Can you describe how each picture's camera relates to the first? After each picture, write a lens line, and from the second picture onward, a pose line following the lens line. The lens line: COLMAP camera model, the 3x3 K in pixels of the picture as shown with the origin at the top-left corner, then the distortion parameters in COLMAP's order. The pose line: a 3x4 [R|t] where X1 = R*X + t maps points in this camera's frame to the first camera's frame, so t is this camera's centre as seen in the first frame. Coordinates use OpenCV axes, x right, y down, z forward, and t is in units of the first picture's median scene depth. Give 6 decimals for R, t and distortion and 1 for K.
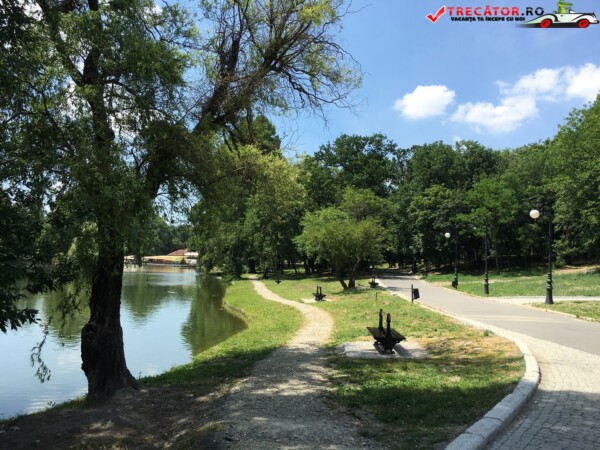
lens RADIAL K [[507.9, 0, 299.7], [0, 507.9, 226.2], [0, 0, 1]] dist [0.071457, -0.092753]
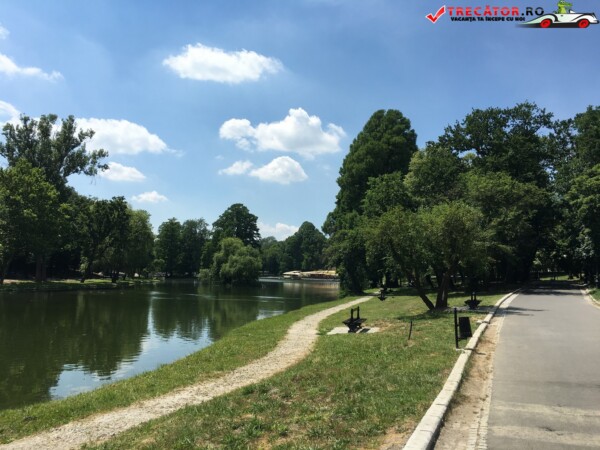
lens RADIAL K [[507.9, 0, 303.5], [0, 507.9, 221.8], [0, 0, 1]] dist [0.071457, -0.092753]
pose [[0.945733, -0.052384, -0.320693, 0.079029], [0.040571, 0.998233, -0.043414, 0.016058], [0.322401, 0.028048, 0.946188, 0.170581]]
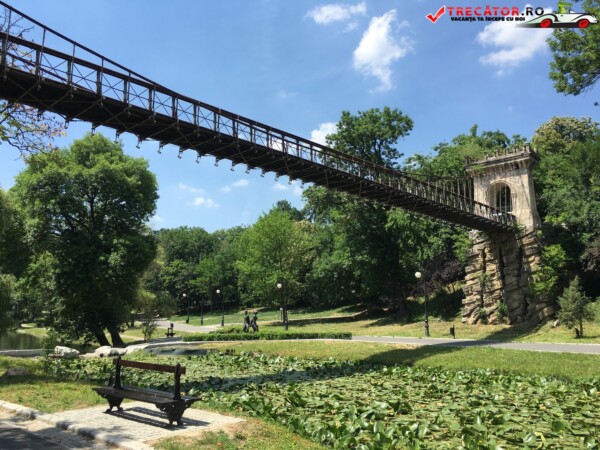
lens RADIAL K [[507.9, 0, 301.4], [0, 507.9, 226.7], [0, 0, 1]] dist [0.071457, -0.092753]
pose [[0.872208, 0.037043, 0.487730, -0.149392], [-0.000364, 0.997177, -0.075083, -0.053480], [-0.489135, 0.065310, 0.869760, -0.497484]]
